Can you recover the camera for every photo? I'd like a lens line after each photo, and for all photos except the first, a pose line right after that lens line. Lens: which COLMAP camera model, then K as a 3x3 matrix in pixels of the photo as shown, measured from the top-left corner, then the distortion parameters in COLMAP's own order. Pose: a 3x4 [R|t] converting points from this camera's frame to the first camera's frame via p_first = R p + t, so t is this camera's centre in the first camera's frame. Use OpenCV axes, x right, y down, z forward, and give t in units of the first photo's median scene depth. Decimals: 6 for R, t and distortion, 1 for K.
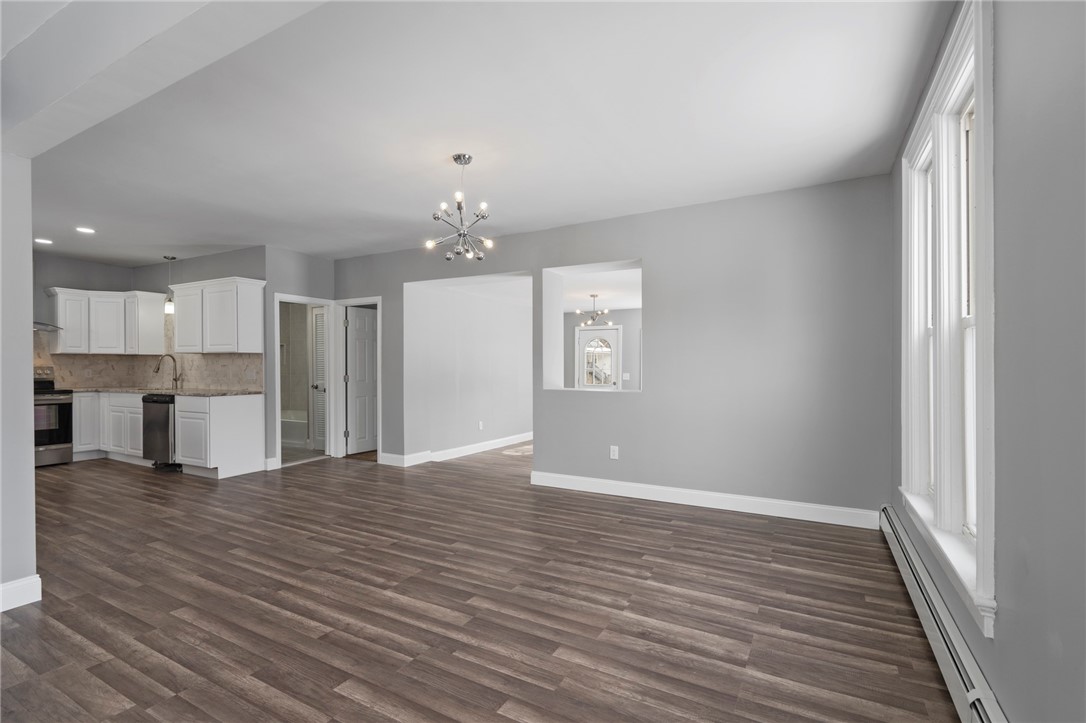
lens RADIAL K [[506.7, 0, 539.0], [0, 506.7, 366.7], [0, 0, 1]] dist [0.001075, 0.000656]
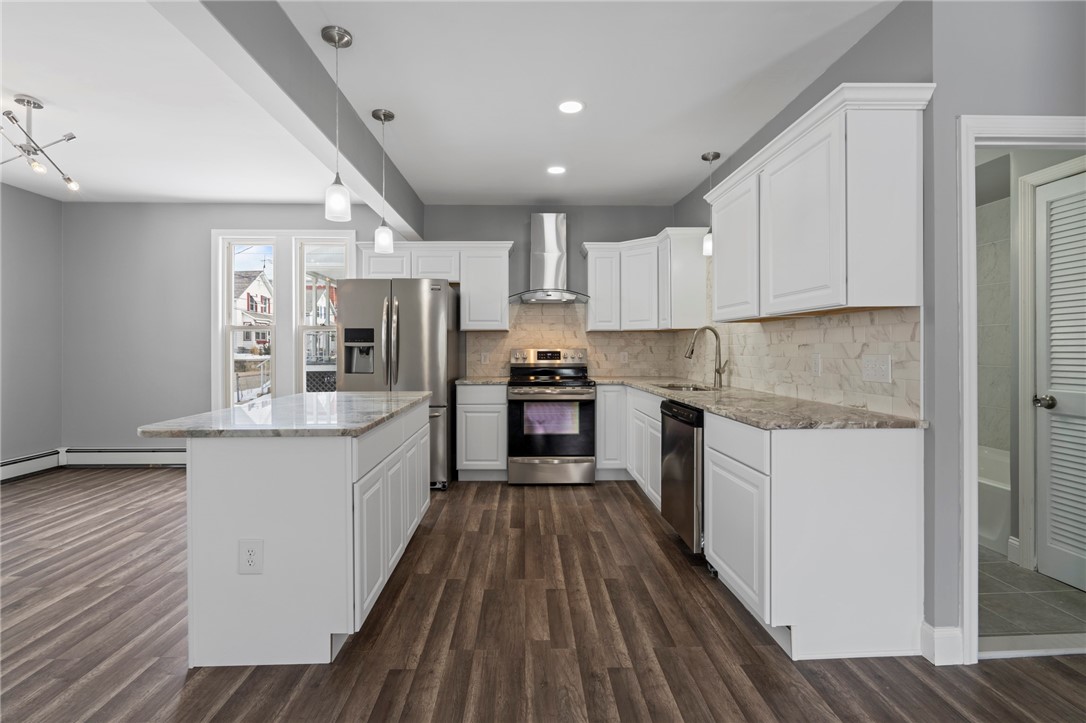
lens RADIAL K [[499.8, 0, 538.7], [0, 499.8, 354.5], [0, 0, 1]] dist [-0.000836, 0.000514]
pose [[0.517842, 0.007227, -0.855445, -0.357227], [0.003818, 0.999935, 0.010759, 0.000379], [0.855468, -0.008838, 0.517781, 0.558613]]
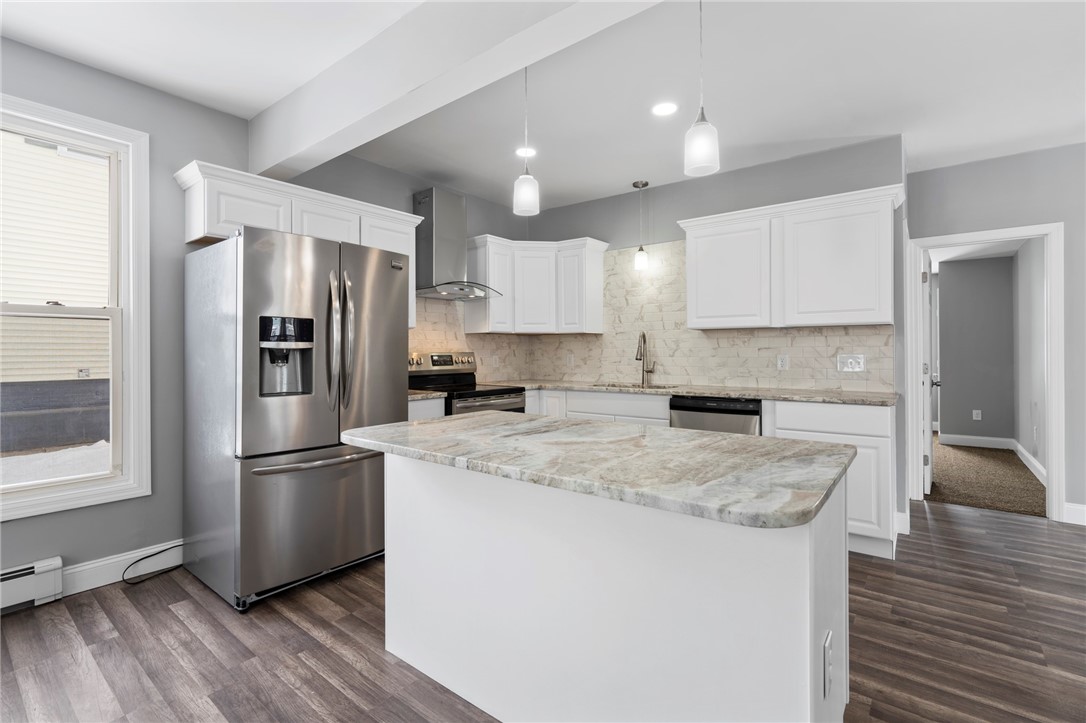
lens RADIAL K [[499.8, 0, 538.7], [0, 499.8, 354.5], [0, 0, 1]] dist [-0.000836, 0.000514]
pose [[0.988744, -0.006117, -0.149495, -0.784549], [0.007321, 0.999945, 0.007510, -0.001354], [0.149440, -0.008520, 0.988734, 0.353341]]
